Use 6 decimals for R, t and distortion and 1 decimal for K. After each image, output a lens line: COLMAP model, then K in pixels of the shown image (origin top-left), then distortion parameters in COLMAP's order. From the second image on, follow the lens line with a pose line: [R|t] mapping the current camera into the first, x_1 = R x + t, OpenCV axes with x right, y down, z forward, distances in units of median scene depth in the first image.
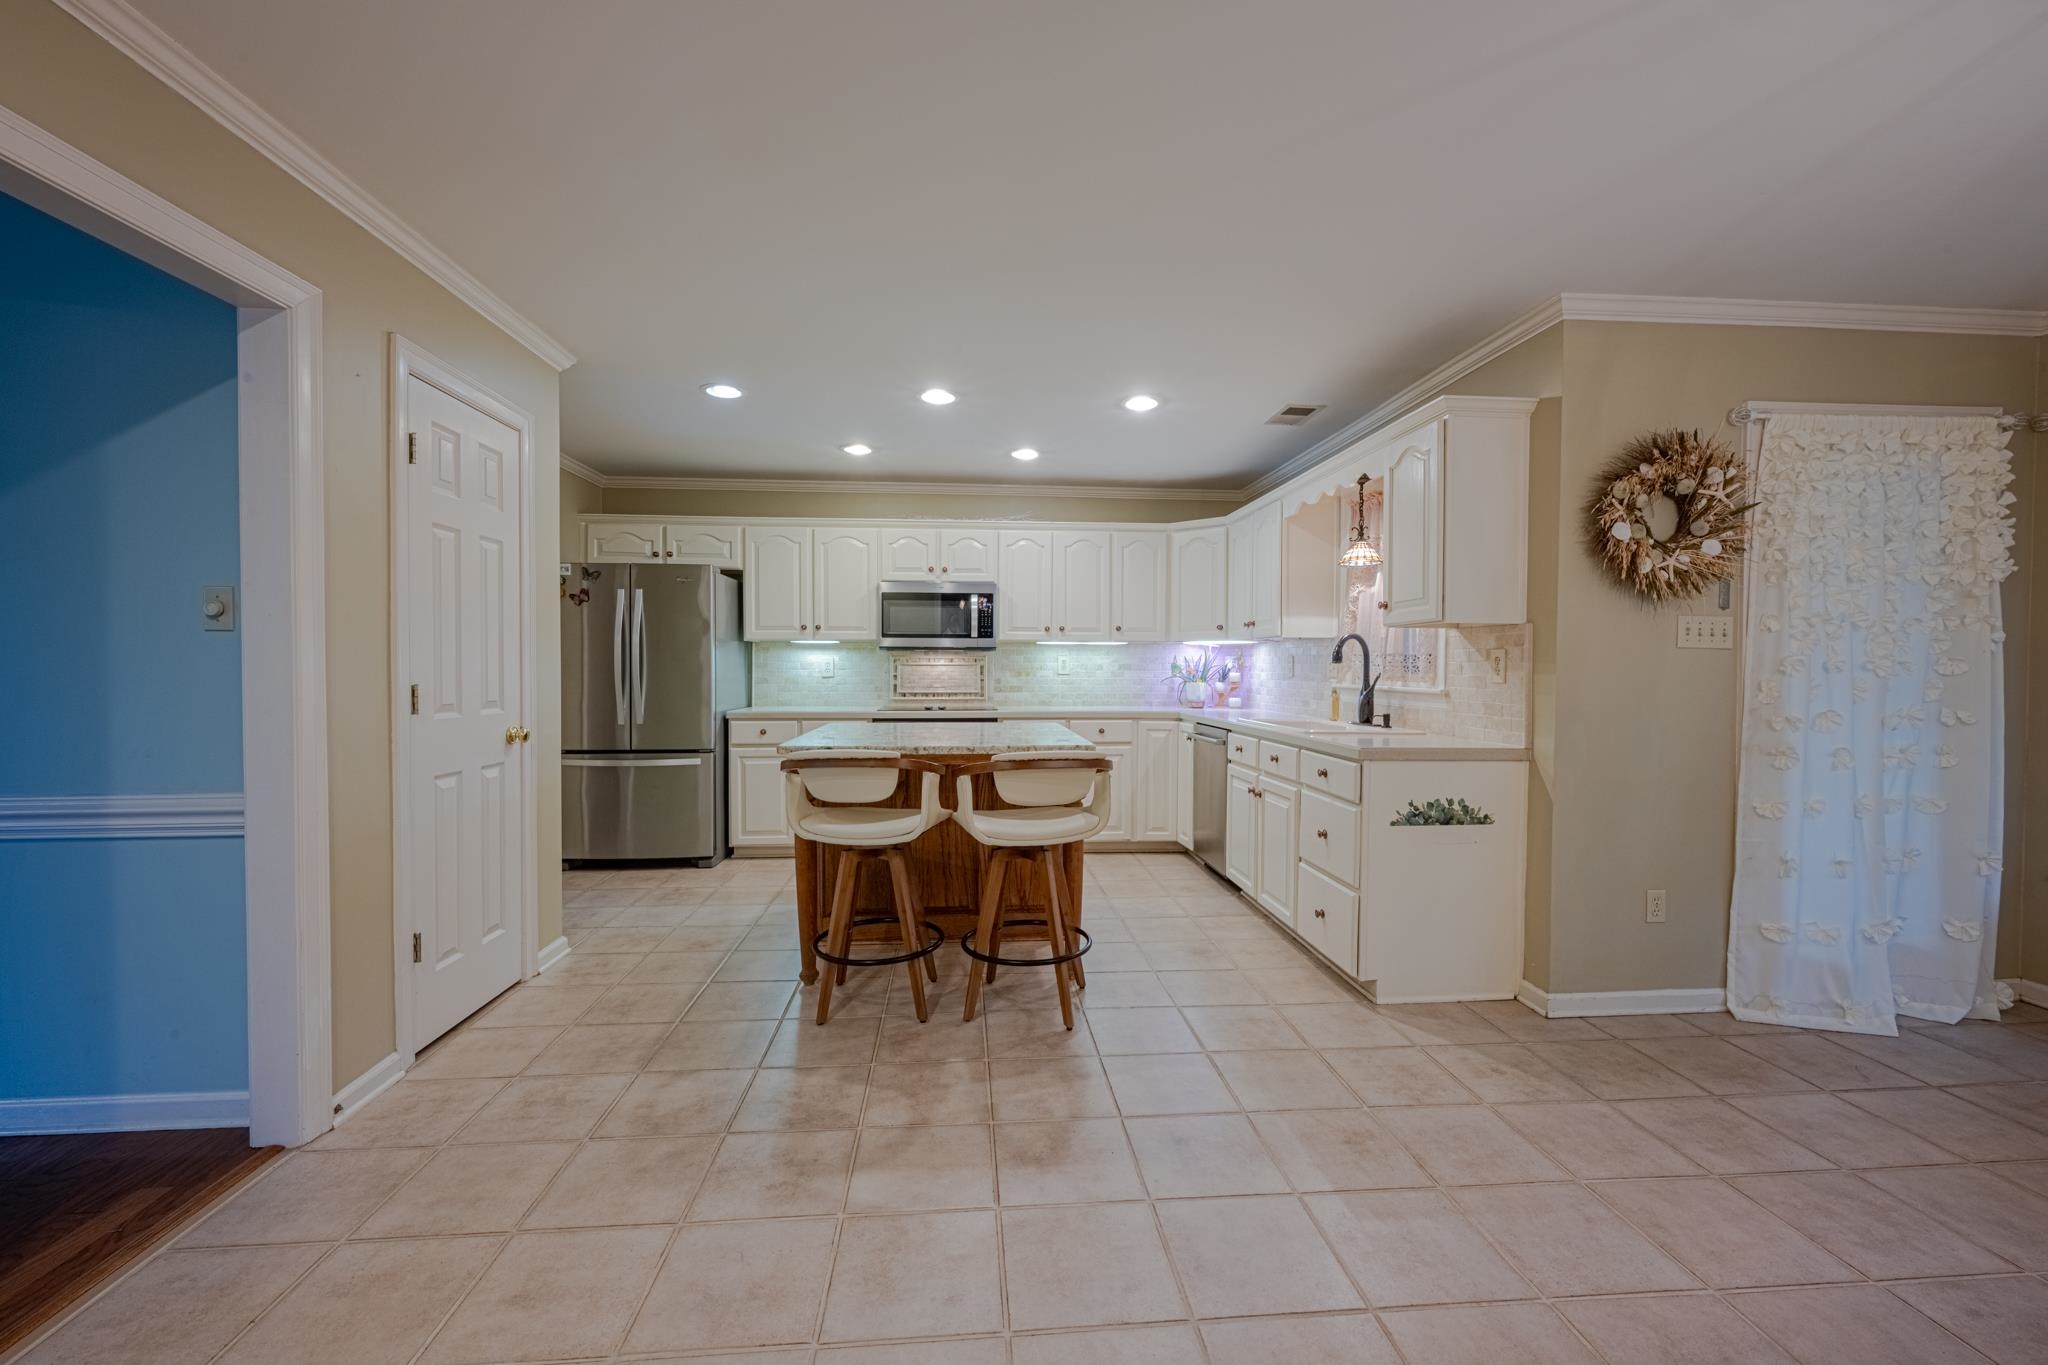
lens RADIAL K [[822.4, 0, 1024.0], [0, 822.4, 682.5], [0, 0, 1]] dist [-0.000987, 0.000359]
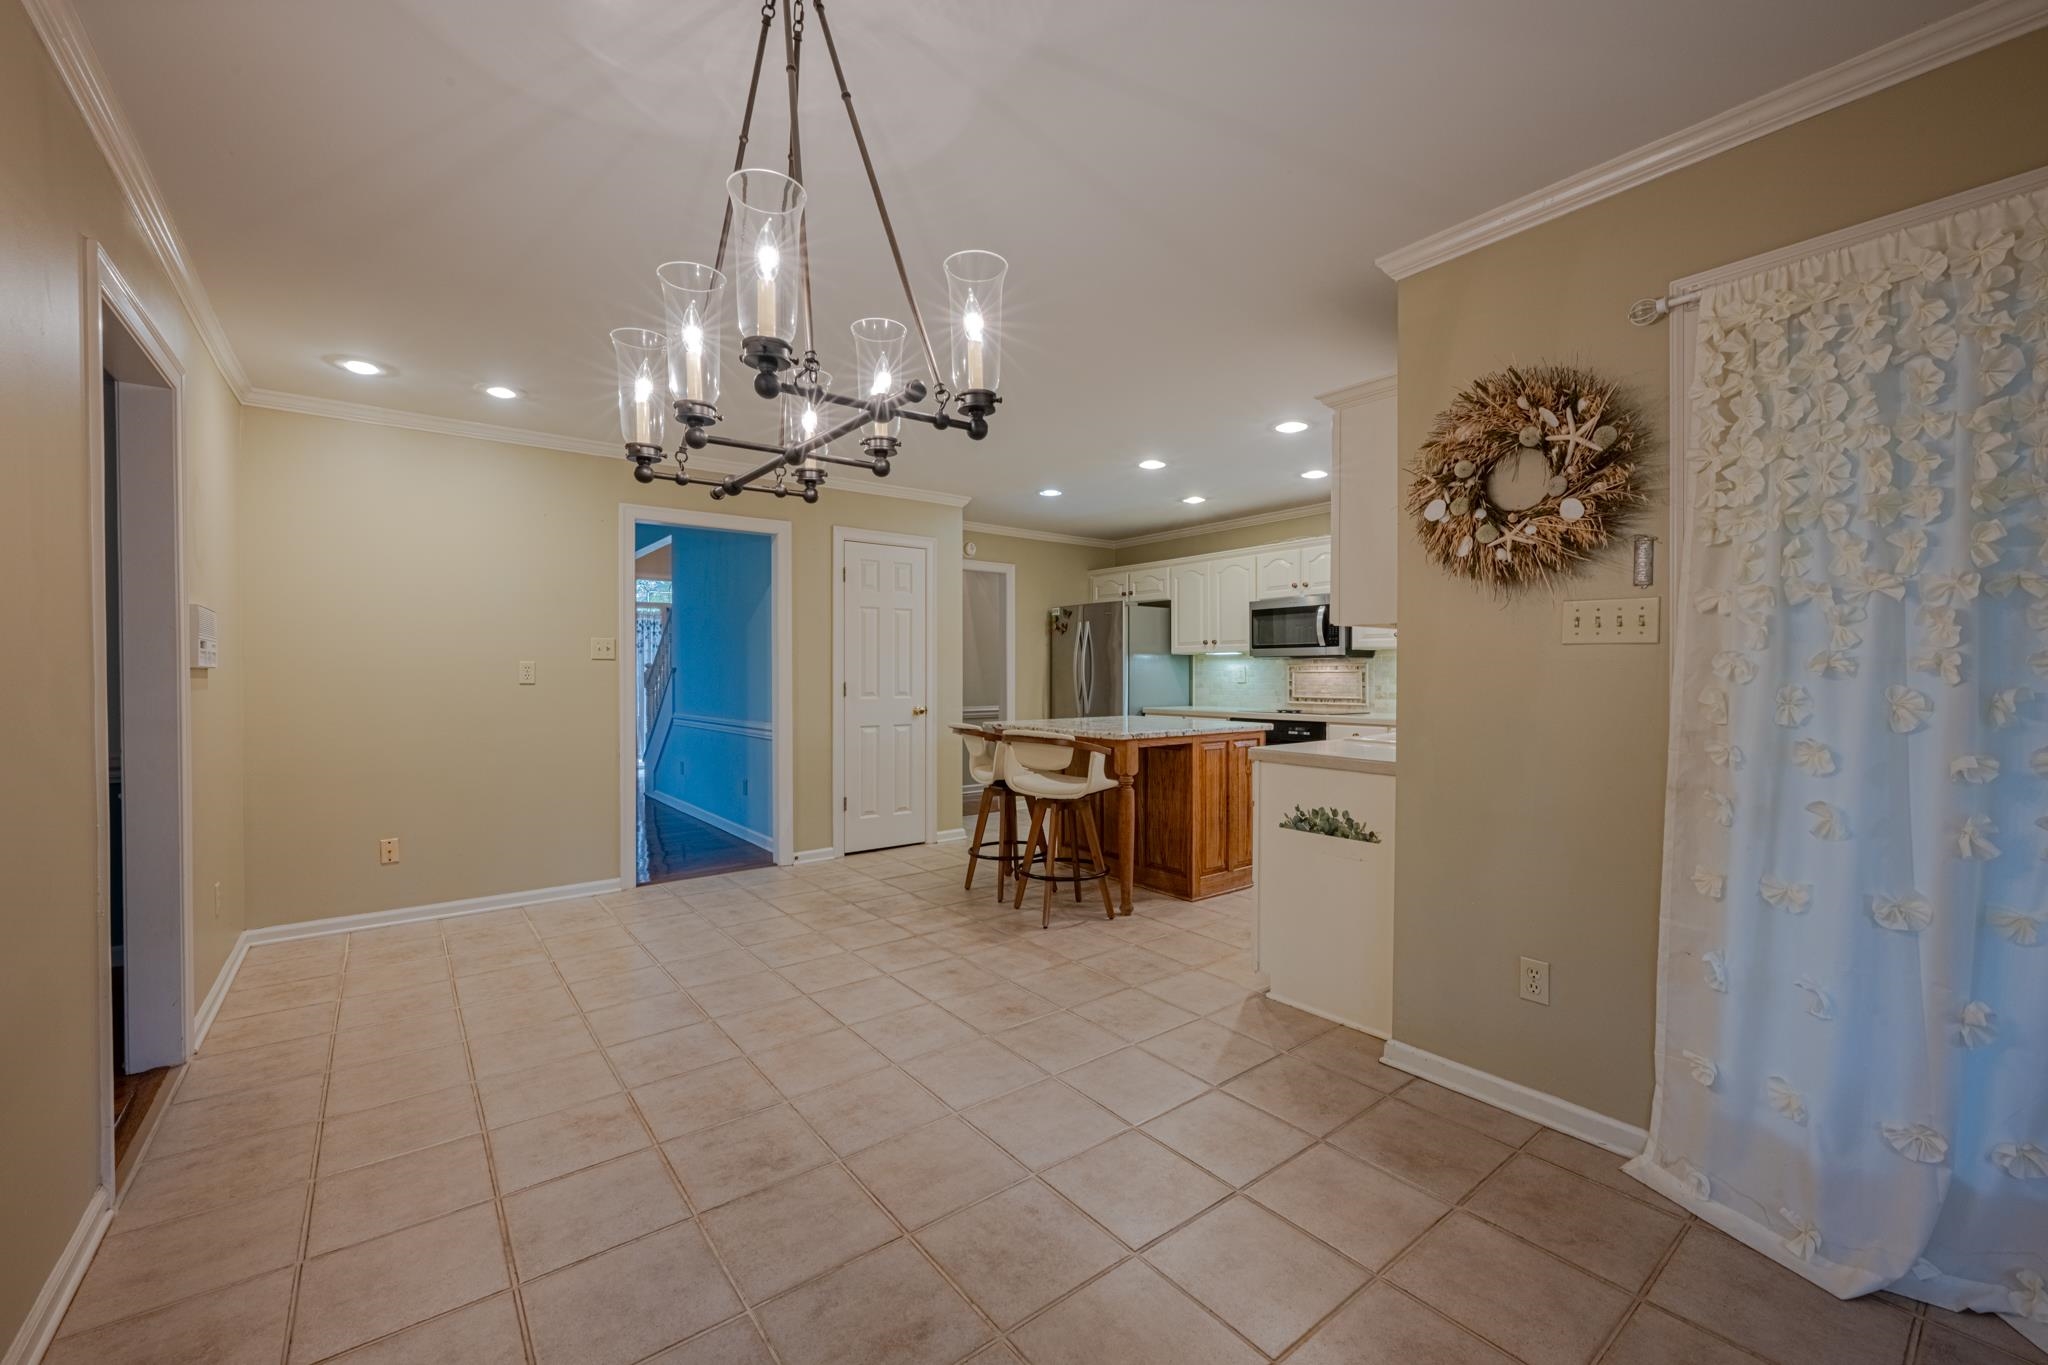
lens RADIAL K [[822.4, 0, 1024.0], [0, 822.4, 682.5], [0, 0, 1]] dist [-0.000987, 0.000359]
pose [[0.546630, 0.005258, -0.837357, 0.913312], [-0.014356, 0.999892, -0.003093, 0.001707], [0.837251, 0.013712, 0.546647, 0.138901]]
